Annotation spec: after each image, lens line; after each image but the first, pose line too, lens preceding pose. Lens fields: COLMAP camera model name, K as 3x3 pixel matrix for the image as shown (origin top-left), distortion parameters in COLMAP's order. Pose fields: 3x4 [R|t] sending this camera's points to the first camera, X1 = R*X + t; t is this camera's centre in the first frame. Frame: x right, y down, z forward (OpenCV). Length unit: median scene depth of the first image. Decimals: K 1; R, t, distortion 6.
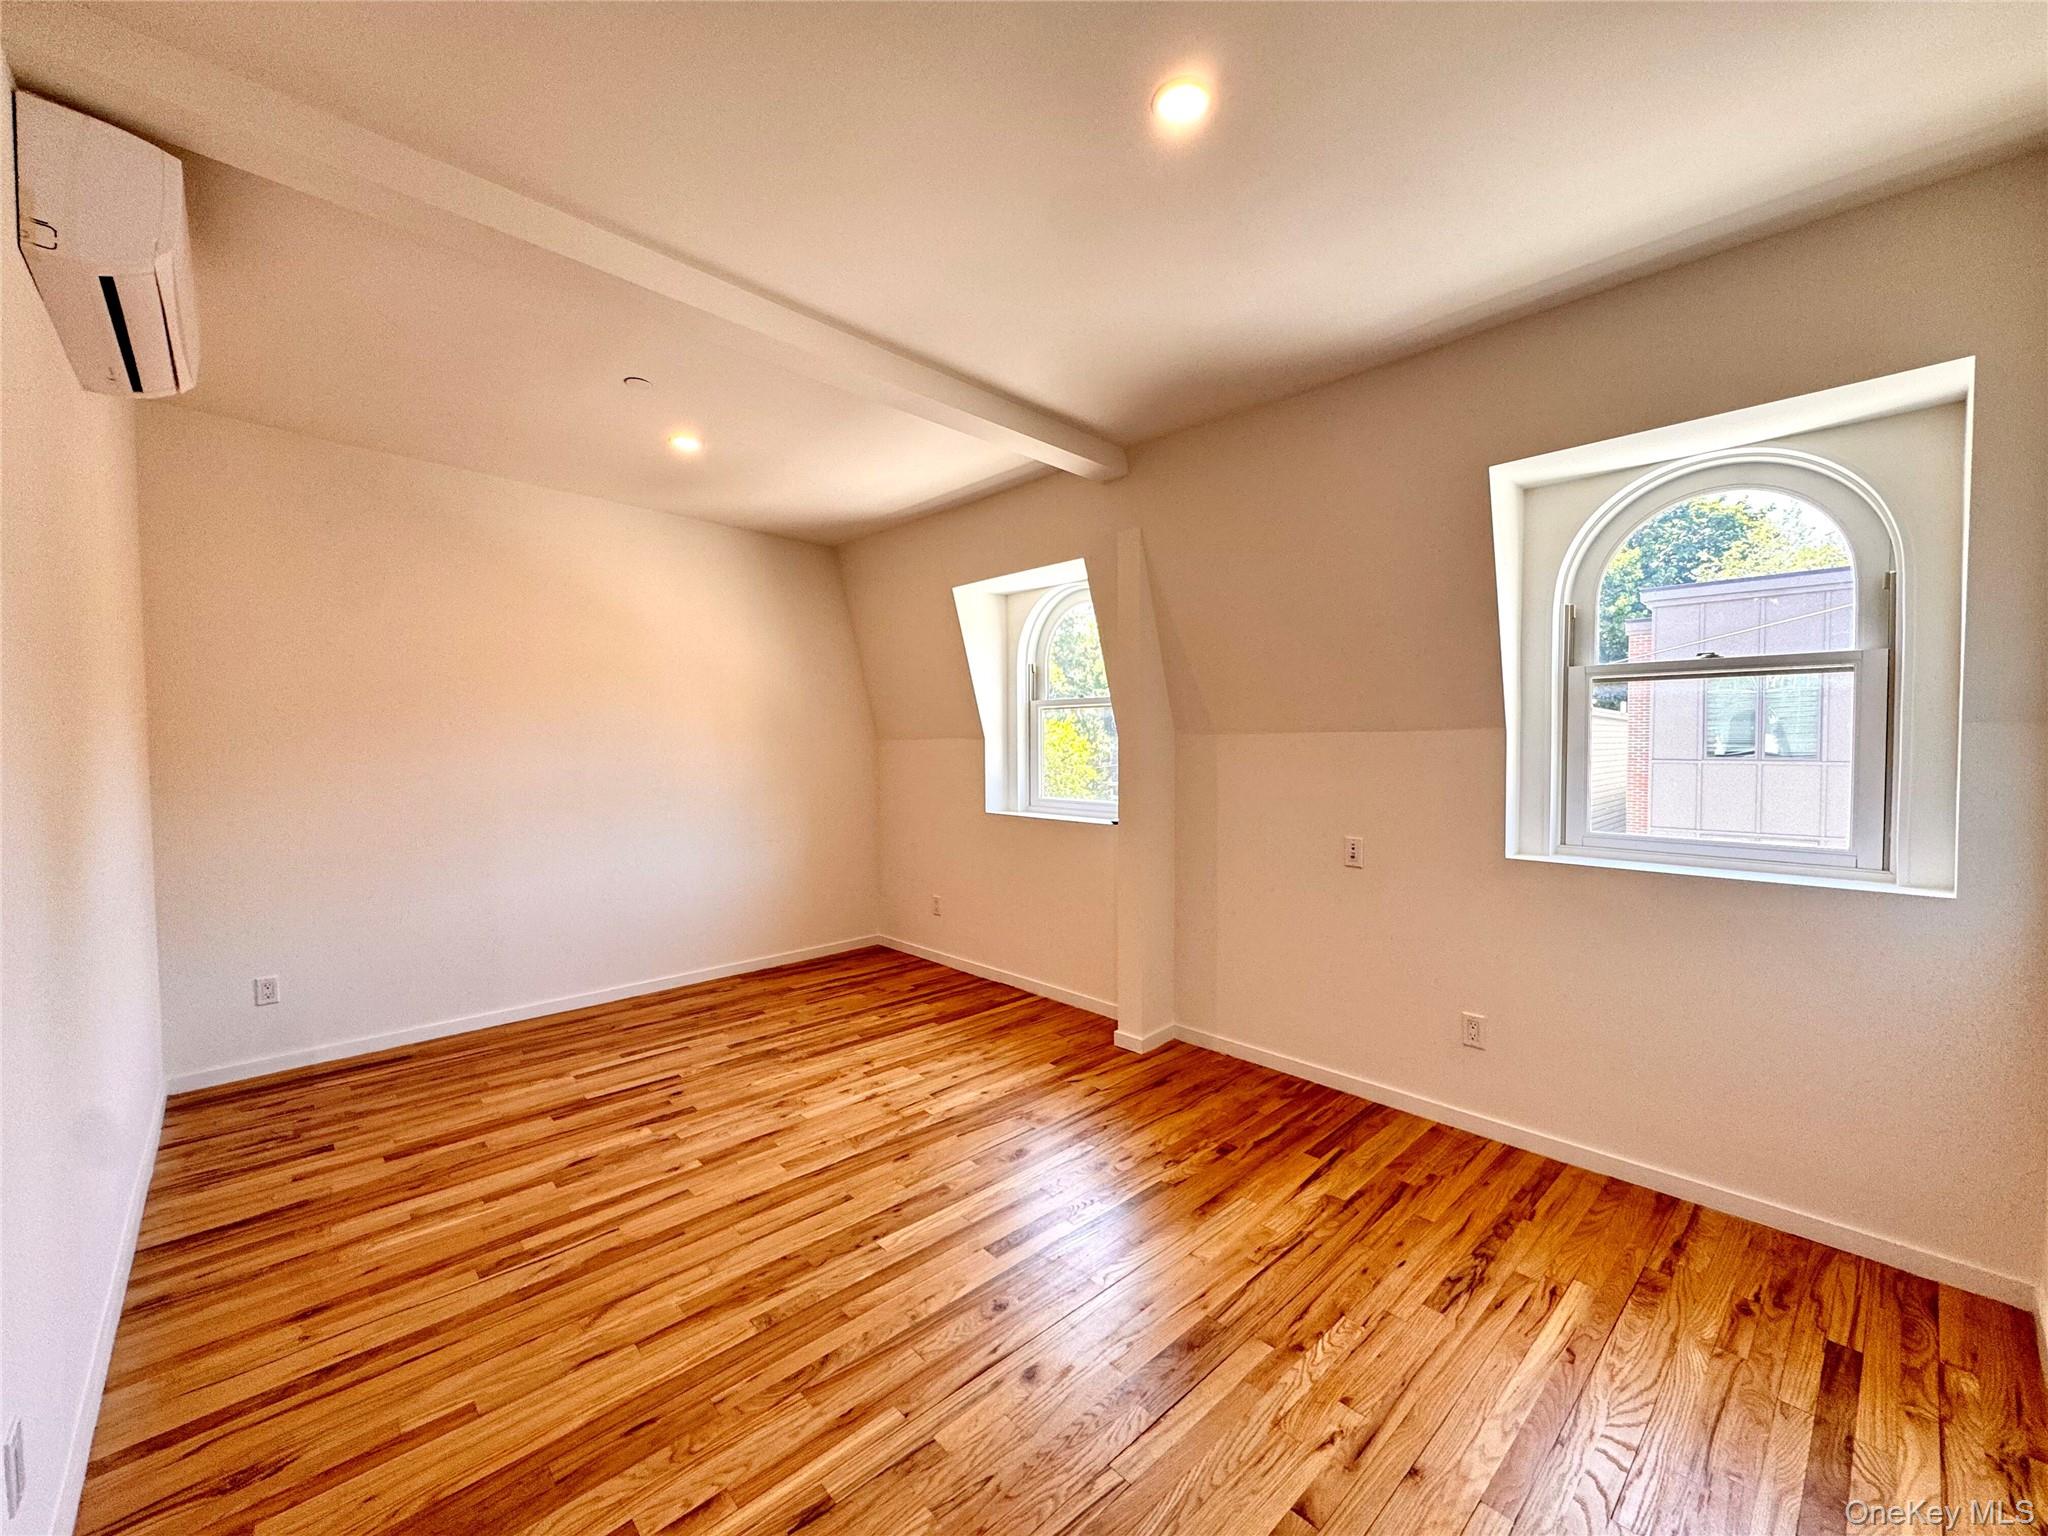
lens RADIAL K [[813.2, 0, 1040.0], [0, 813.2, 759.0], [0, 0, 1]] dist [-0.003730, -0.001121]
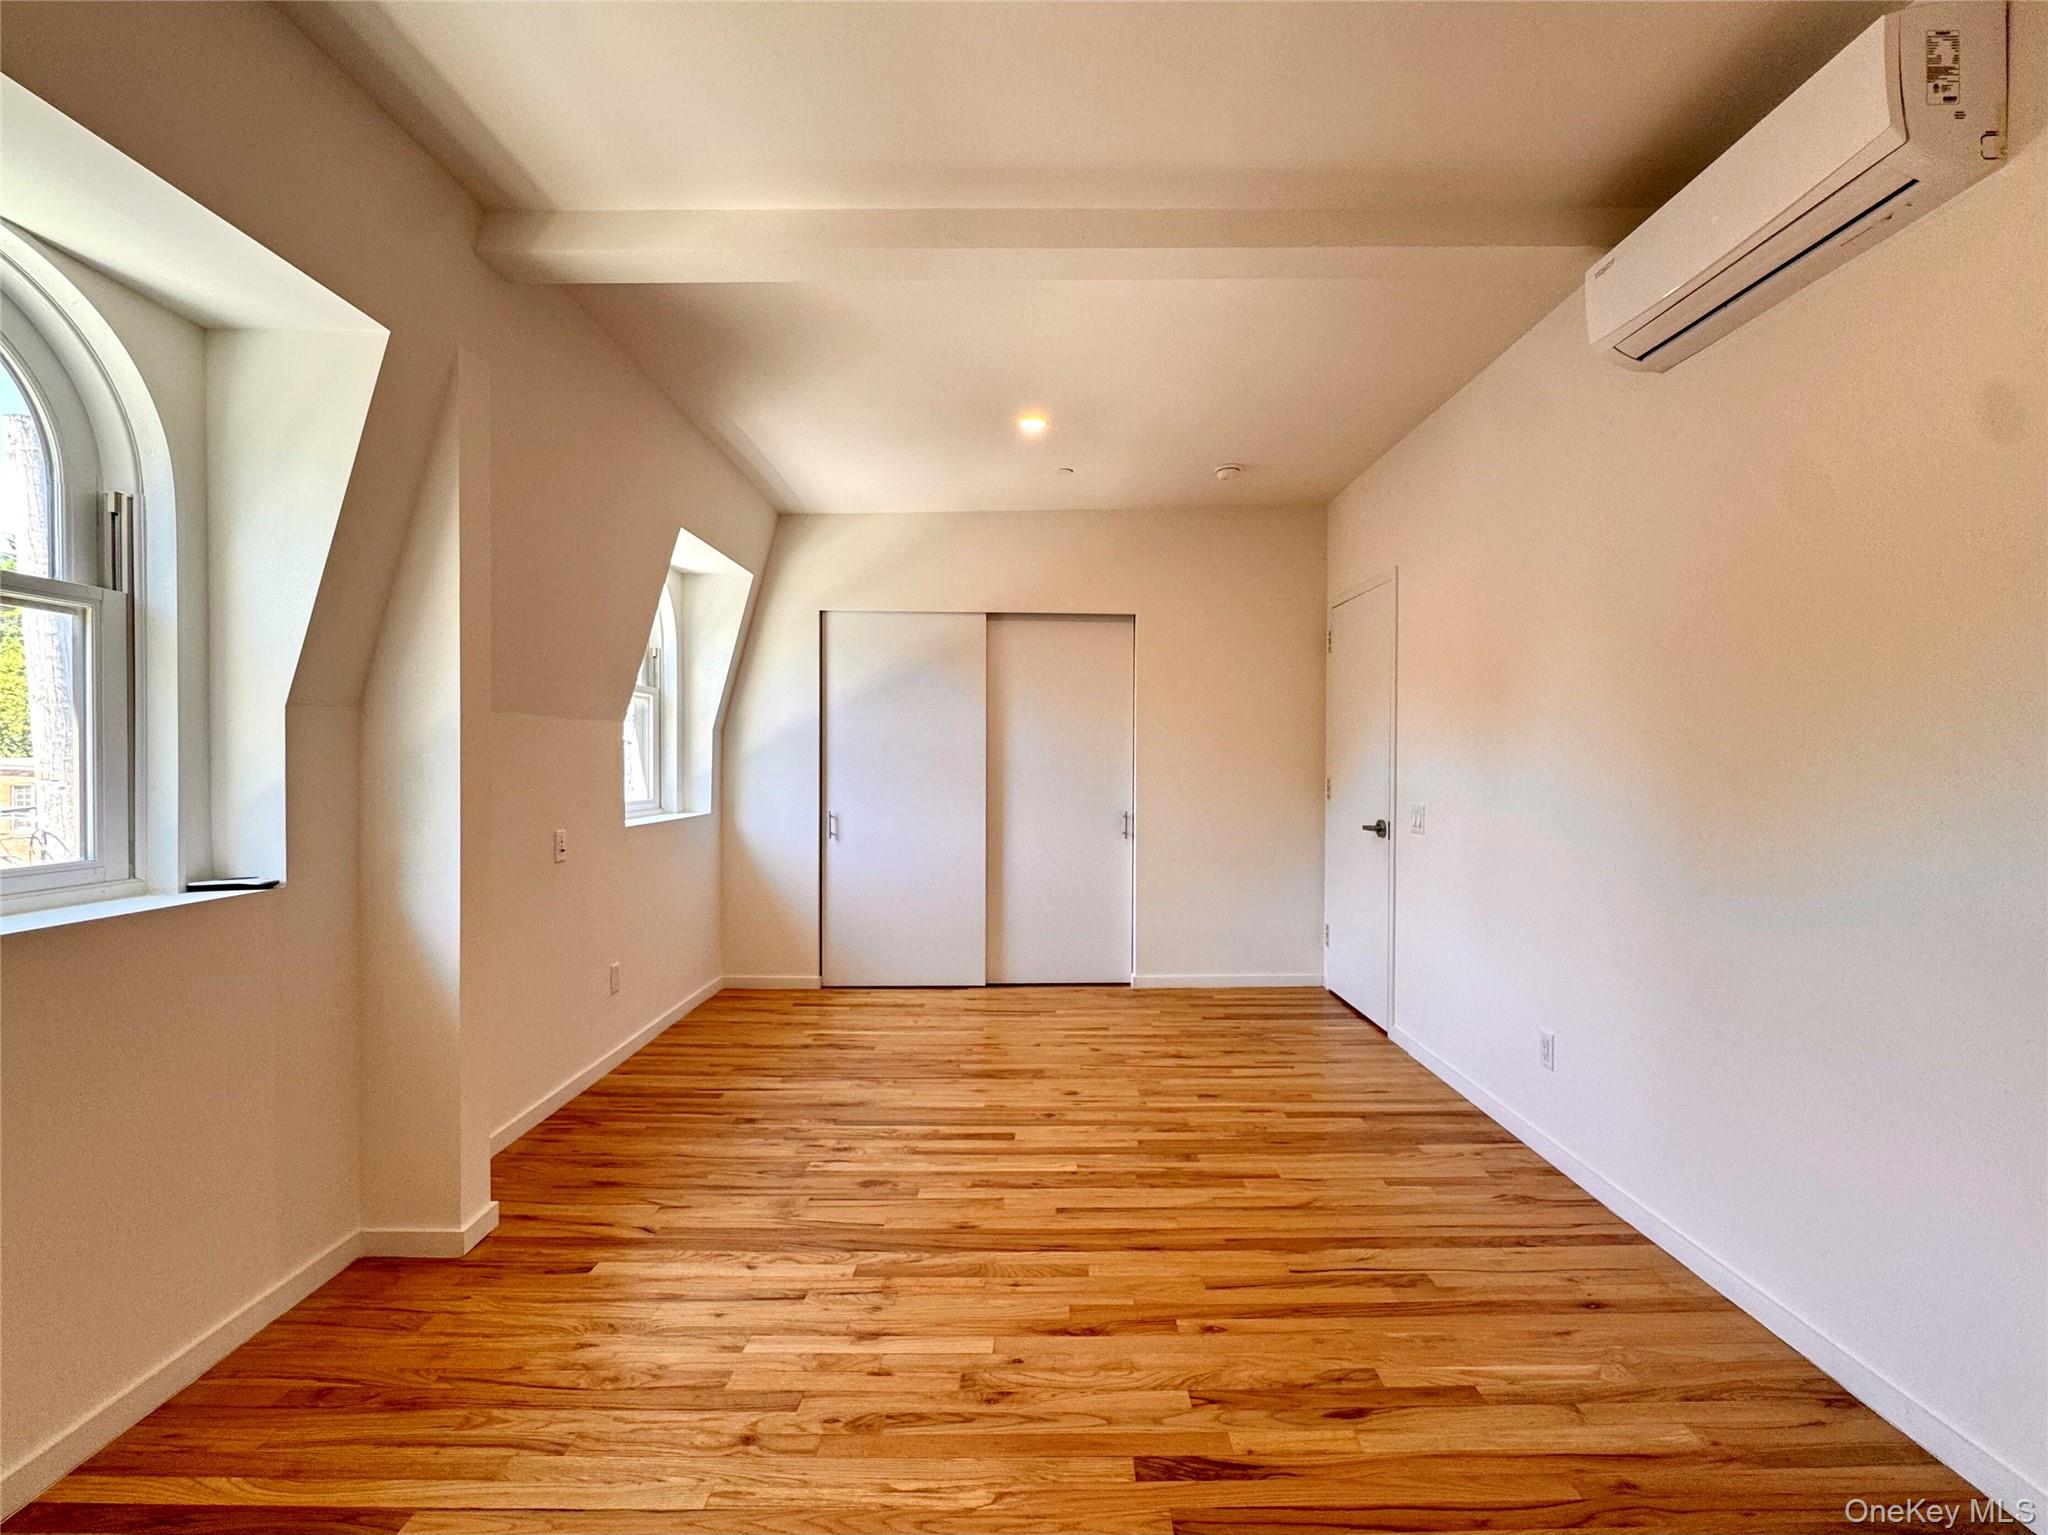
lens RADIAL K [[813.2, 0, 1032.3], [0, 813.2, 768.7], [0, 0, 1]] dist [-0.003730, -0.001121]
pose [[-0.701290, -0.006092, 0.712851, -0.829692], [0.014503, 0.999635, 0.022811, 0.013417], [-0.712729, 0.026336, -0.700945, 1.578477]]
